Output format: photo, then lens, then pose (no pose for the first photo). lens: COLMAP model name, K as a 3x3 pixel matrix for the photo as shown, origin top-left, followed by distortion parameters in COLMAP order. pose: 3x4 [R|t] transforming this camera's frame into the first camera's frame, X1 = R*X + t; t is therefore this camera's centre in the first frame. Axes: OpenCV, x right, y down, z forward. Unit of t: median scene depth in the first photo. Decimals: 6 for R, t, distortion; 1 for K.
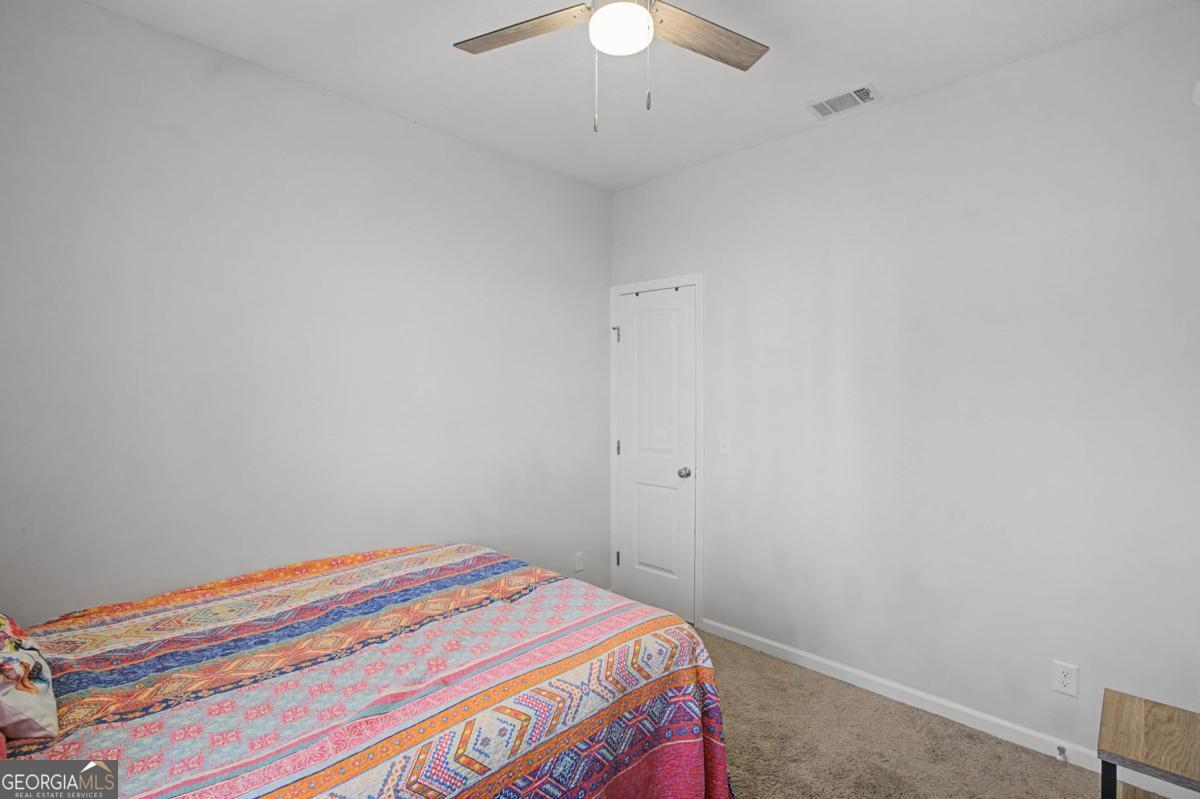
lens RADIAL K [[563.3, 0, 620.1], [0, 563.3, 392.0], [0, 0, 1]] dist [0.001575, 0.000359]
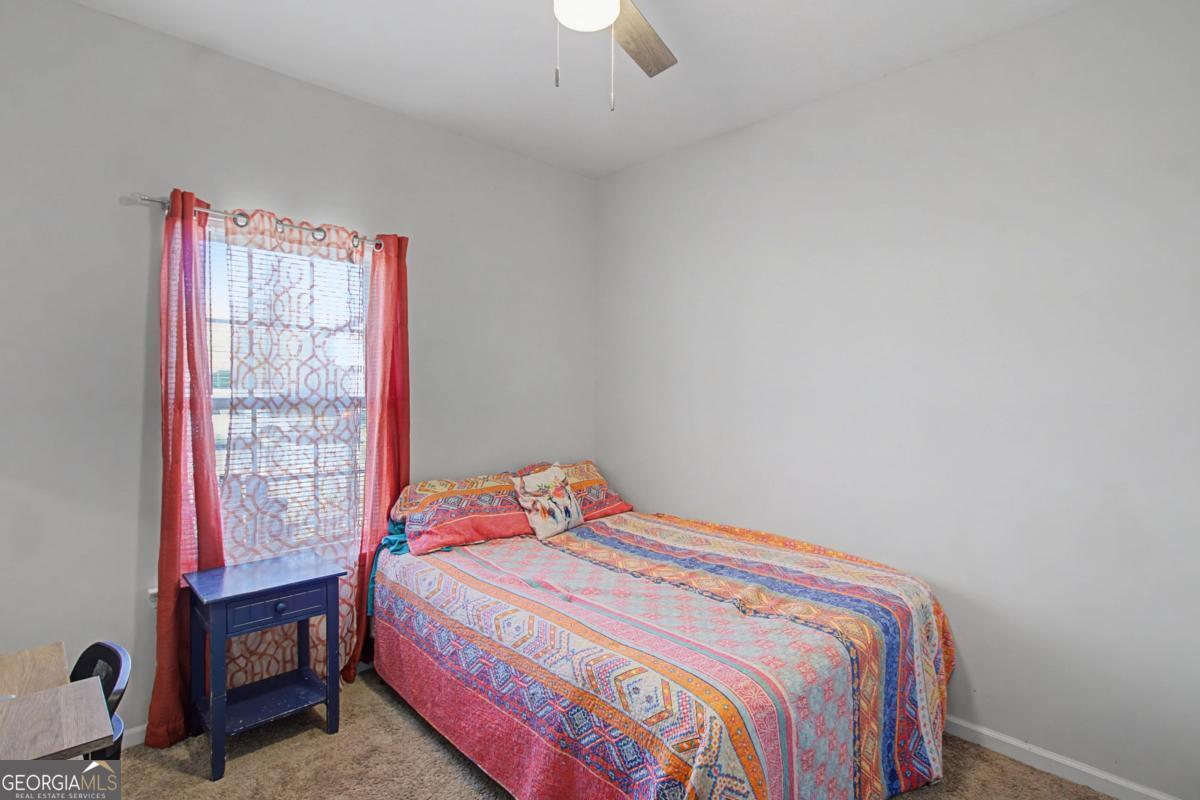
lens RADIAL K [[599.4, 0, 600.0], [0, 599.4, 400.0], [0, 0, 1]] dist [-0.000481, 0.000019]
pose [[-0.070432, 0.010353, -0.997463, 0.869547], [-0.007746, 0.999910, 0.010925, 0.018187], [0.997486, 0.008496, -0.070346, 0.913673]]
